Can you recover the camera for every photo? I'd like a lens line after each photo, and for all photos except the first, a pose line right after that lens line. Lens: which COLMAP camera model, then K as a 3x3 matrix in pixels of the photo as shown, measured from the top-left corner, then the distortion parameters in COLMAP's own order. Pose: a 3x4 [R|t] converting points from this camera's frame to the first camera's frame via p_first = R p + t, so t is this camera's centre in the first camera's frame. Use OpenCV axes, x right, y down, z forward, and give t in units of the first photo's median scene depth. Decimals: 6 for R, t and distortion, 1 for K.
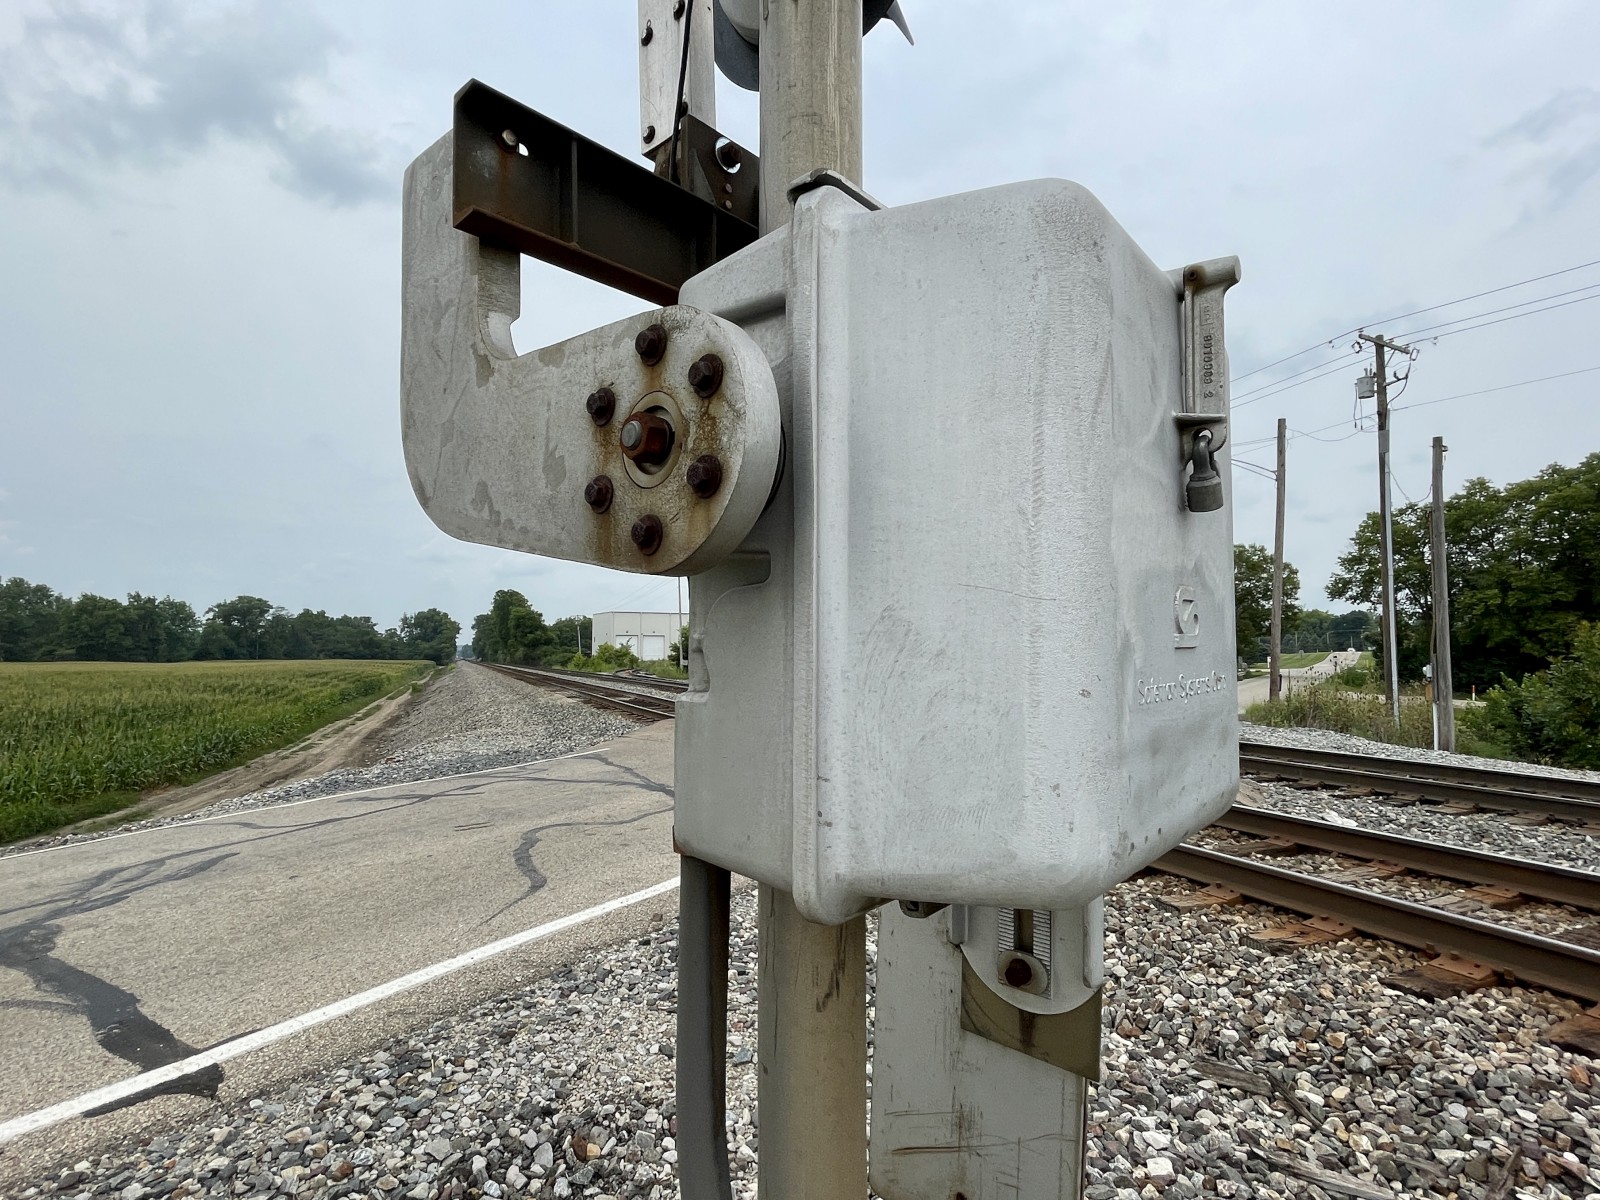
lens RADIAL K [[780.6, 0, 877.1], [0, 780.6, 602.6], [0, 0, 1]] dist [-0.002600, -0.000497]
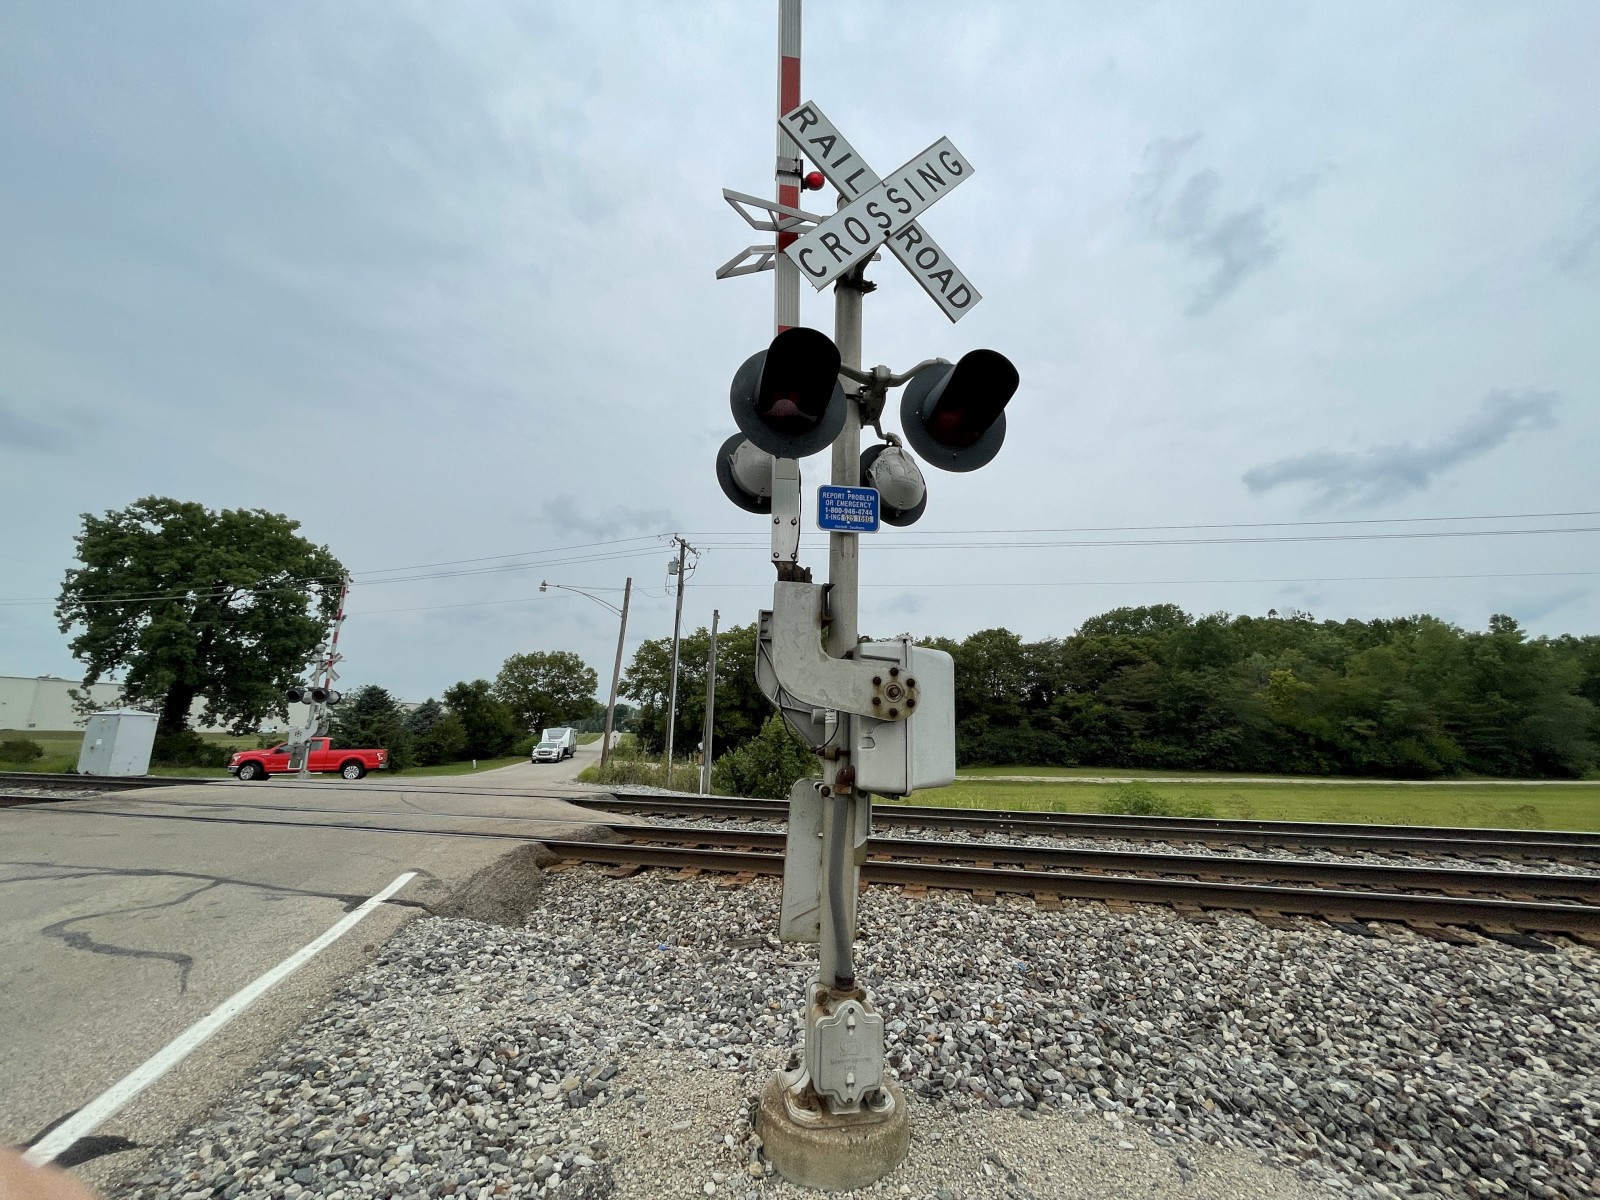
lens RADIAL K [[640.4, 0, 802.9], [0, 640.4, 600.3], [0, 0, 1]] dist [-0.006659, 0.000471]
pose [[0.640120, 0.166797, 0.749950, -0.195780], [-0.061063, 0.984106, -0.166755, -0.004068], [-0.765845, 0.060949, 0.640131, -0.059375]]
